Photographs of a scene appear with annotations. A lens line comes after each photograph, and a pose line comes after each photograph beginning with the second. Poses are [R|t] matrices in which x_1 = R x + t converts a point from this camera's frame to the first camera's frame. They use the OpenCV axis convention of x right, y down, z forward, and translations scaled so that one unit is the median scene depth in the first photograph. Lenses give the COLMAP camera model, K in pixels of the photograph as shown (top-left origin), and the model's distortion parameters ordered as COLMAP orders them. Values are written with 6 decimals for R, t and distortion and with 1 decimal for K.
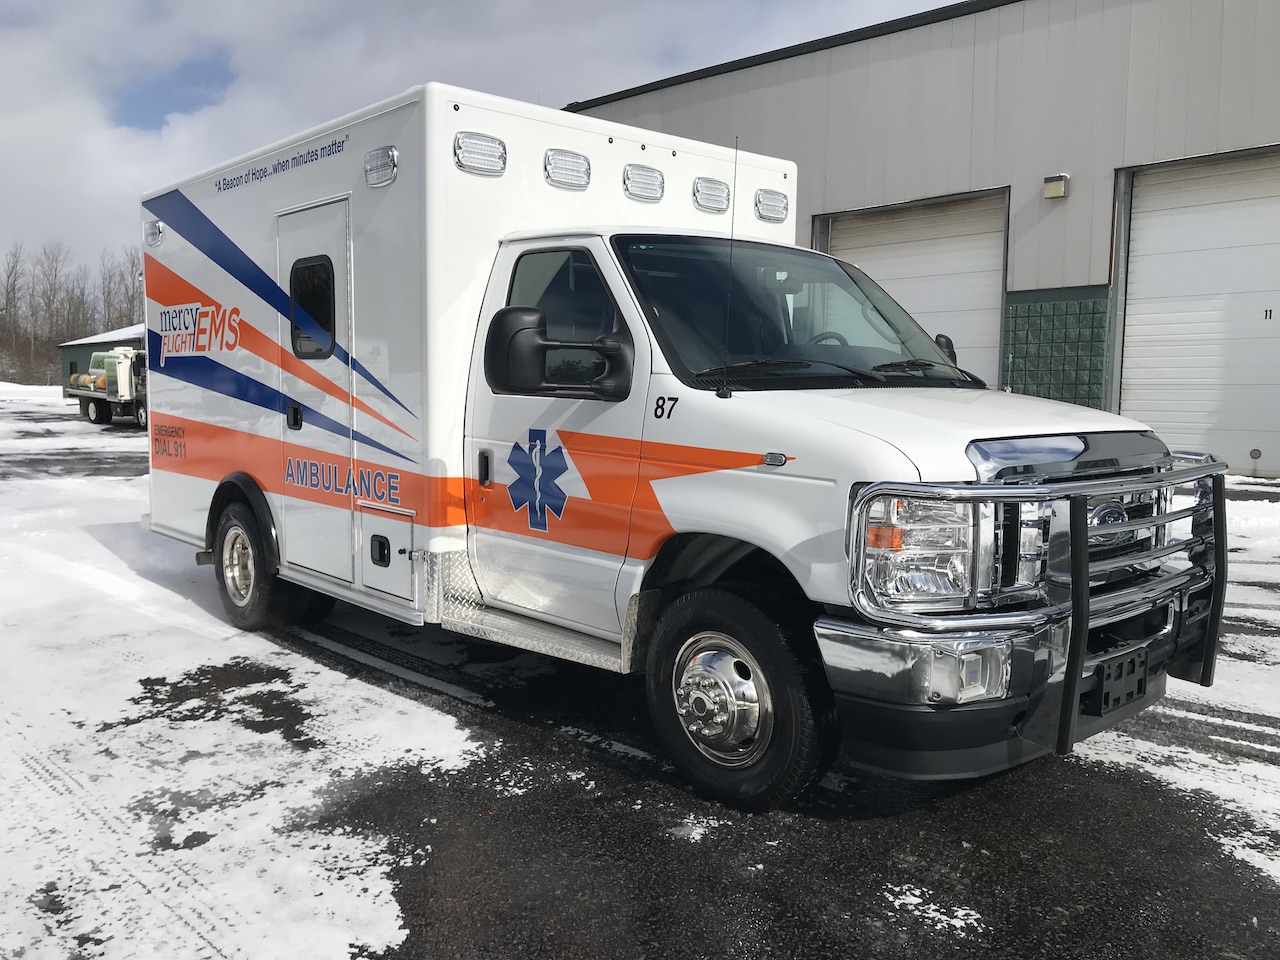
lens RADIAL K [[1050.4, 0, 633.4], [0, 1050.4, 486.3], [0, 0, 1]] dist [0.038710, -0.074045]
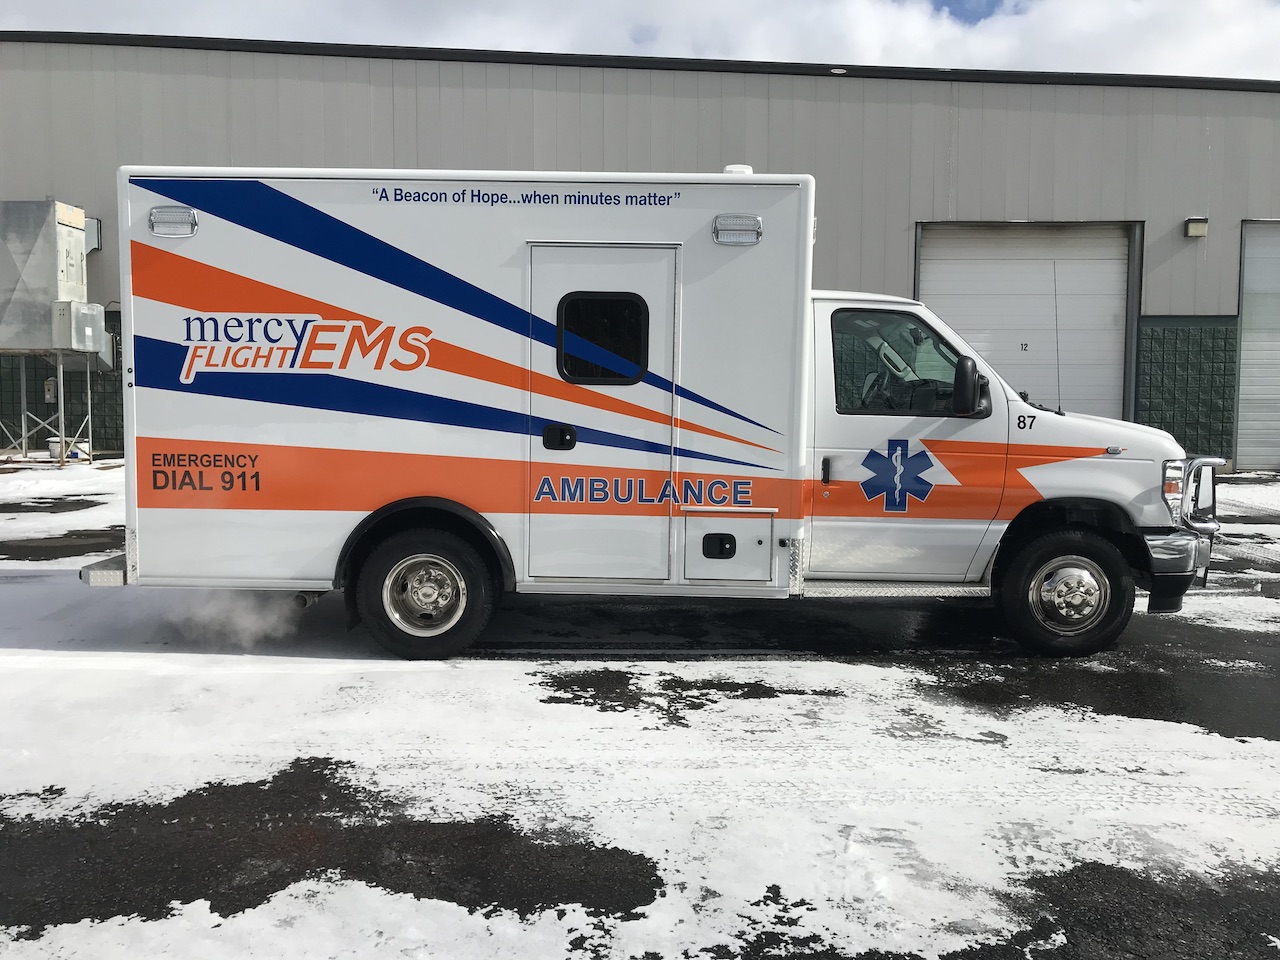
lens RADIAL K [[1050.4, 0, 649.5], [0, 1050.4, 483.0], [0, 0, 1]] dist [0.038710, -0.074045]
pose [[0.682055, -0.058498, 0.728957, -1.343404], [0.066016, 0.997651, 0.018292, -0.043606], [-0.728315, 0.035646, 0.684315, 0.279850]]
